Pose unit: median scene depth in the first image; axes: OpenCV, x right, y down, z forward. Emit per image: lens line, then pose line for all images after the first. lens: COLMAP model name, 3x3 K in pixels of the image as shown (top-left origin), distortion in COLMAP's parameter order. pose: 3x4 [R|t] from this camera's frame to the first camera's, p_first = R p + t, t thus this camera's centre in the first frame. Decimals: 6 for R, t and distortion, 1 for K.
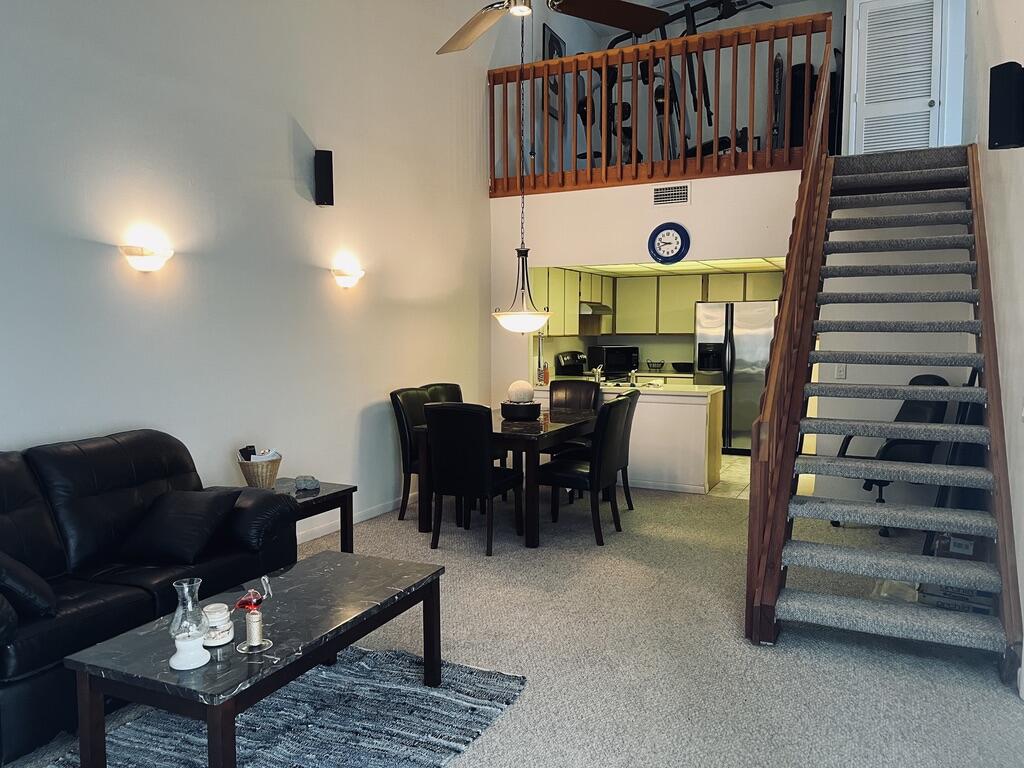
lens RADIAL K [[781.2, 0, 498.7], [0, 781.2, 381.8], [0, 0, 1]] dist [0.062507, -0.088164]
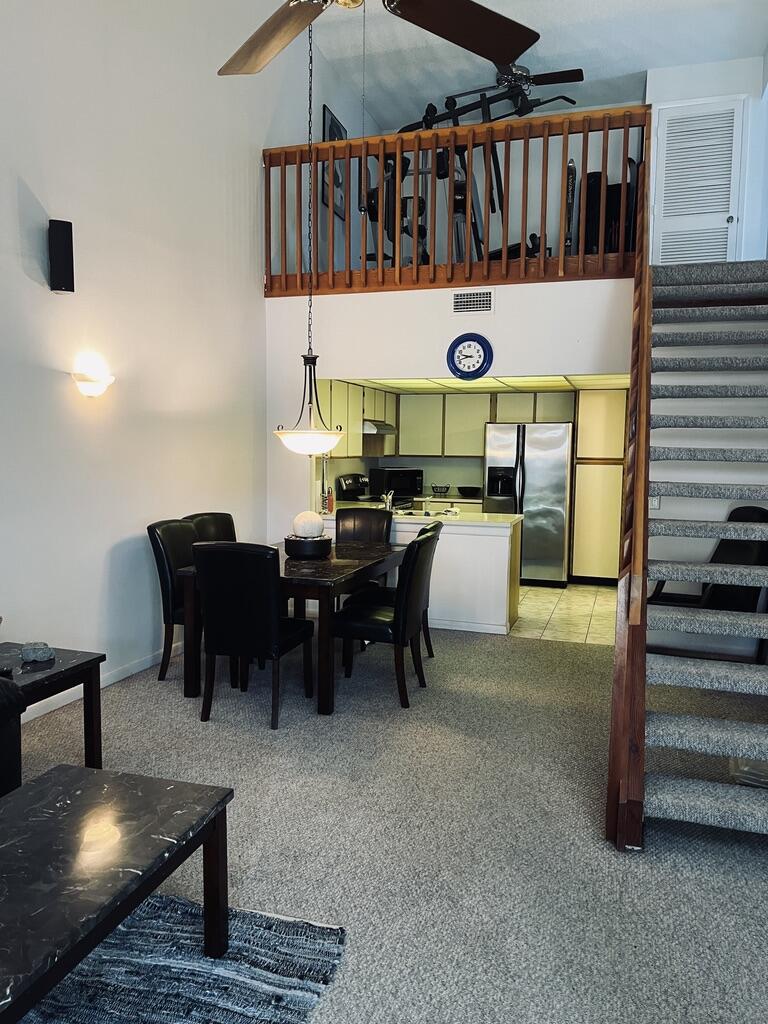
lens RADIAL K [[781.2, 0, 380.5], [0, 781.2, 512.0], [0, 0, 1]] dist [0.062507, -0.088164]
pose [[0.987715, 0.001116, 0.156265, -0.026966], [-0.003800, 0.999850, 0.016875, -0.015842], [-0.156223, -0.017261, 0.987571, 0.151184]]
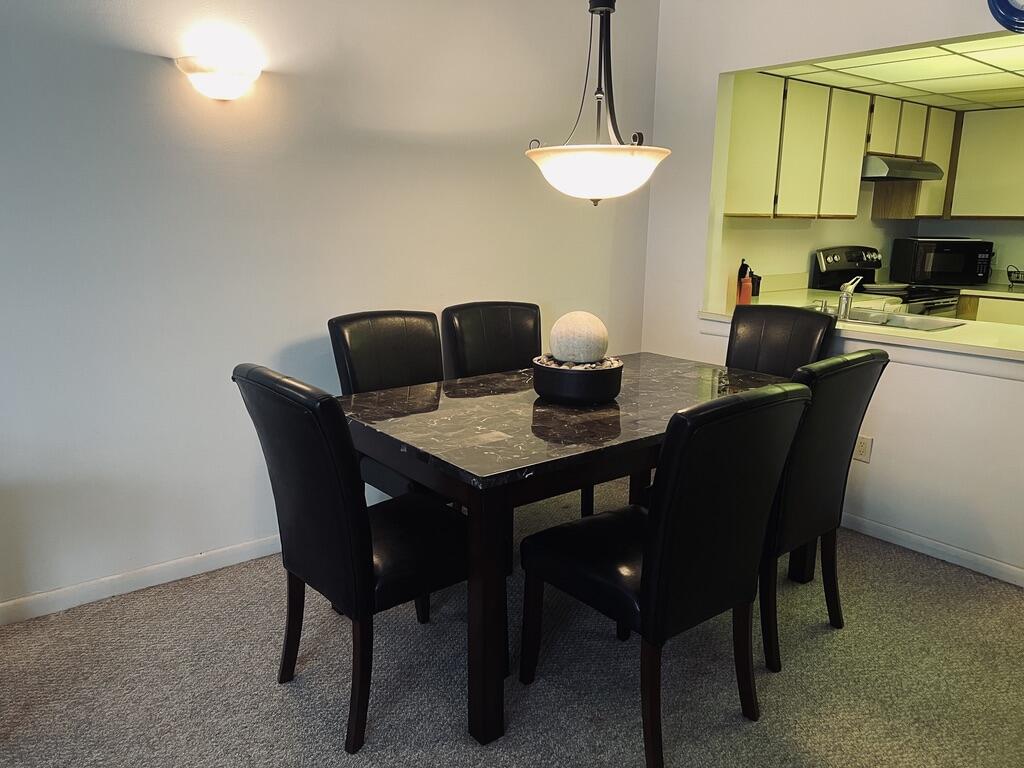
lens RADIAL K [[759.2, 0, 514.2], [0, 759.2, 386.3], [0, 0, 1]] dist [0.063824, -0.080154]
pose [[0.905625, 0.104595, -0.410978, 0.178459], [-0.041486, 0.986310, 0.159600, -0.027232], [0.422045, -0.127488, 0.897566, 0.602245]]
